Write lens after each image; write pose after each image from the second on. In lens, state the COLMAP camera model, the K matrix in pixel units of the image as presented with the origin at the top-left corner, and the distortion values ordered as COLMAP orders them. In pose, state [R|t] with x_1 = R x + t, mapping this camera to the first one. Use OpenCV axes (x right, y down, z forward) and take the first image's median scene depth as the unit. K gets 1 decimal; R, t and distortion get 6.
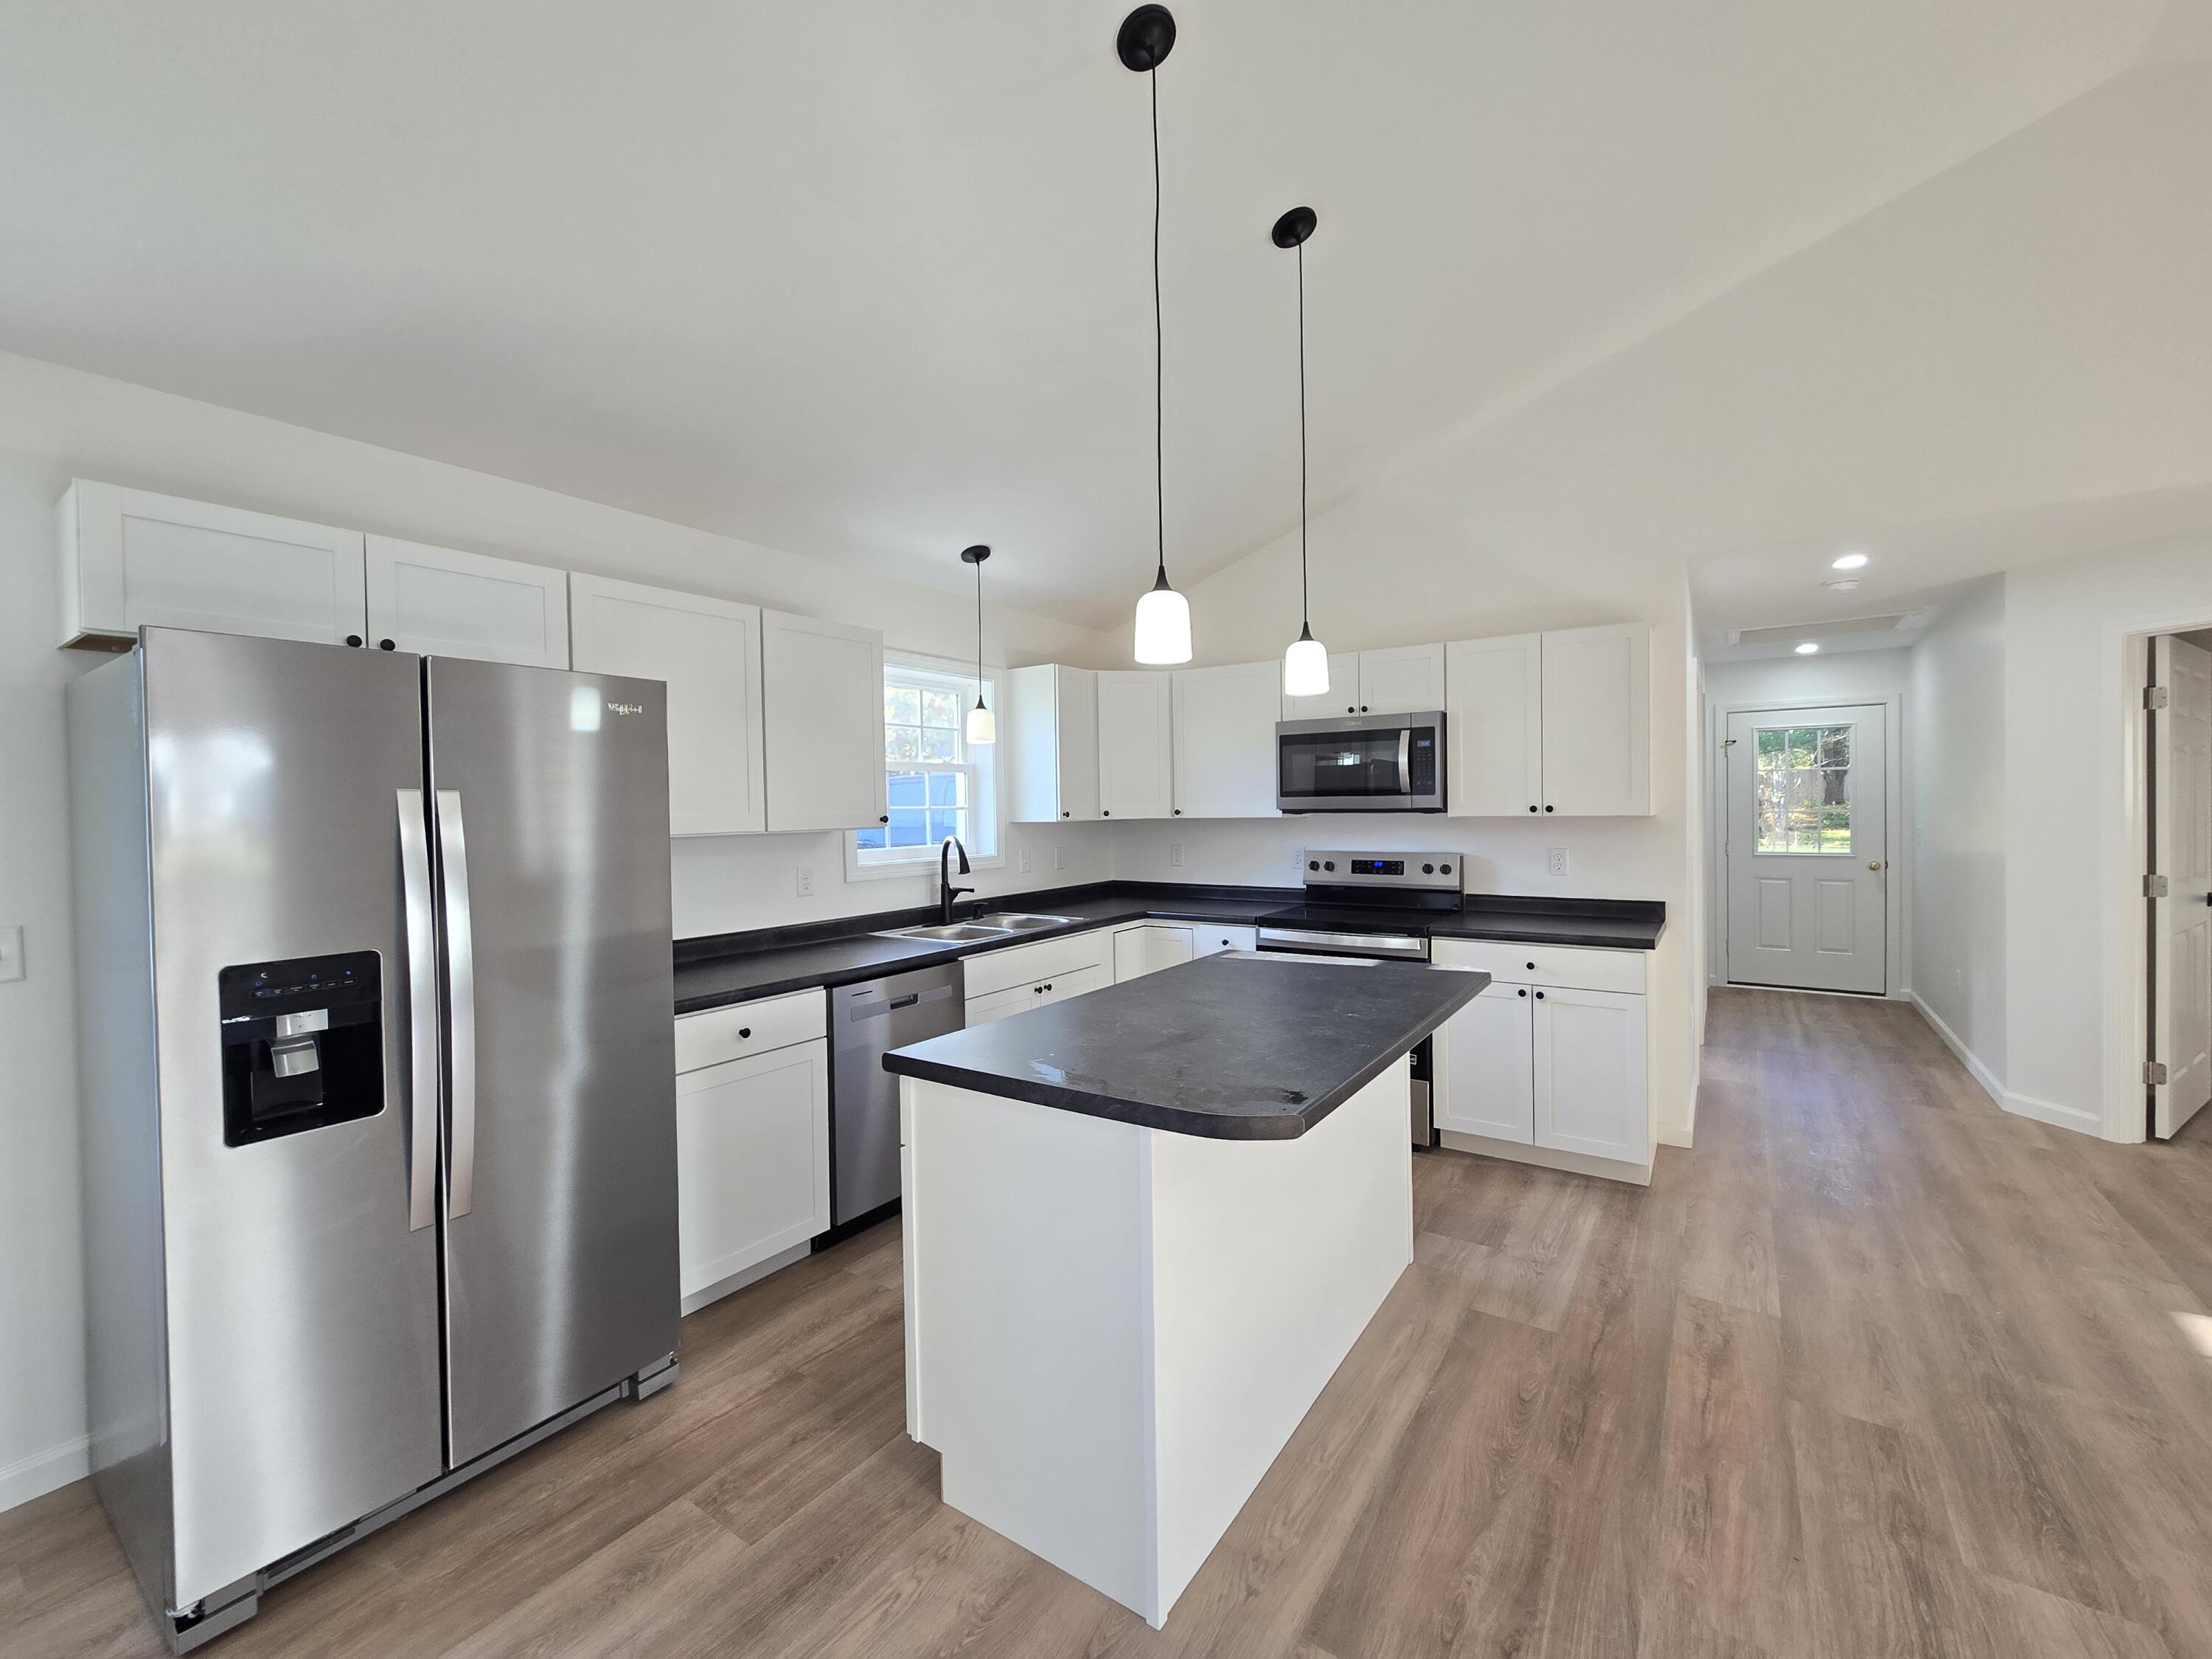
lens RADIAL K [[909.3, 0, 1113.3], [0, 909.3, 818.6], [0, 0, 1]] dist [-0.004611, 0.002563]
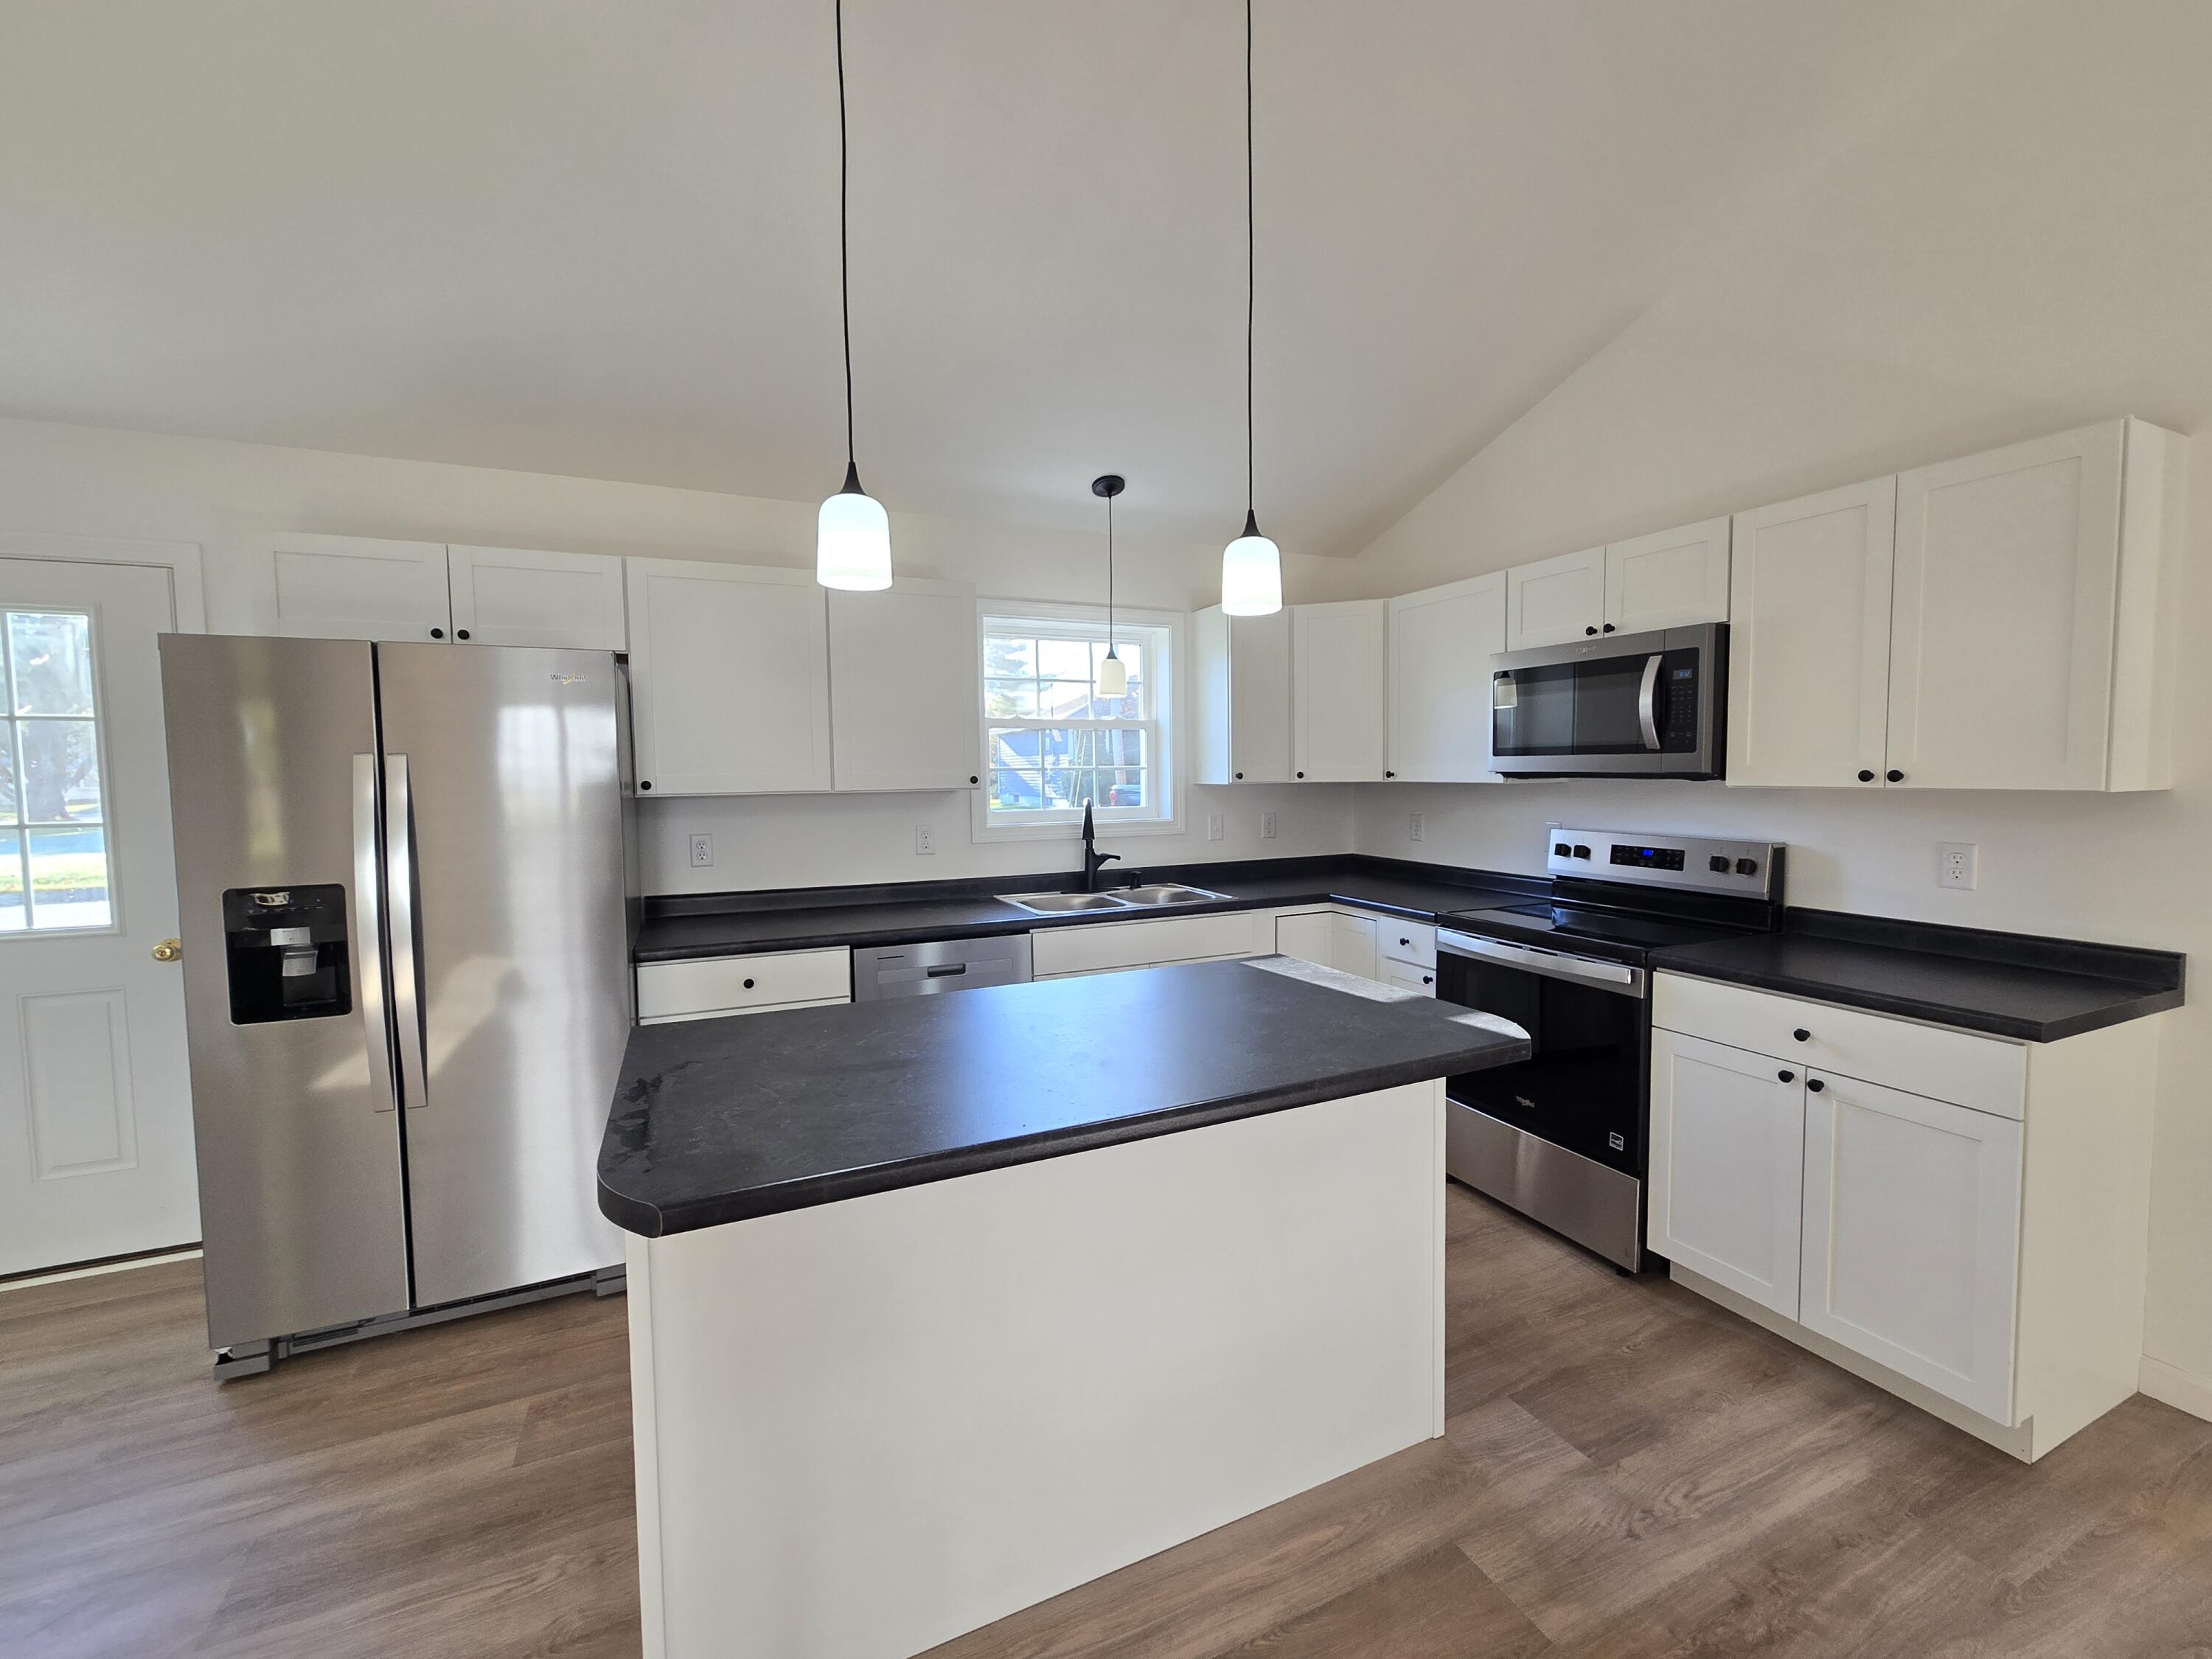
lens RADIAL K [[909.3, 0, 1113.3], [0, 909.3, 818.6], [0, 0, 1]] dist [-0.004611, 0.002563]
pose [[0.857063, 0.034423, -0.514061, 0.370657], [-0.009644, 0.998663, 0.050794, -0.008754], [0.515122, -0.038576, 0.856248, 0.247589]]
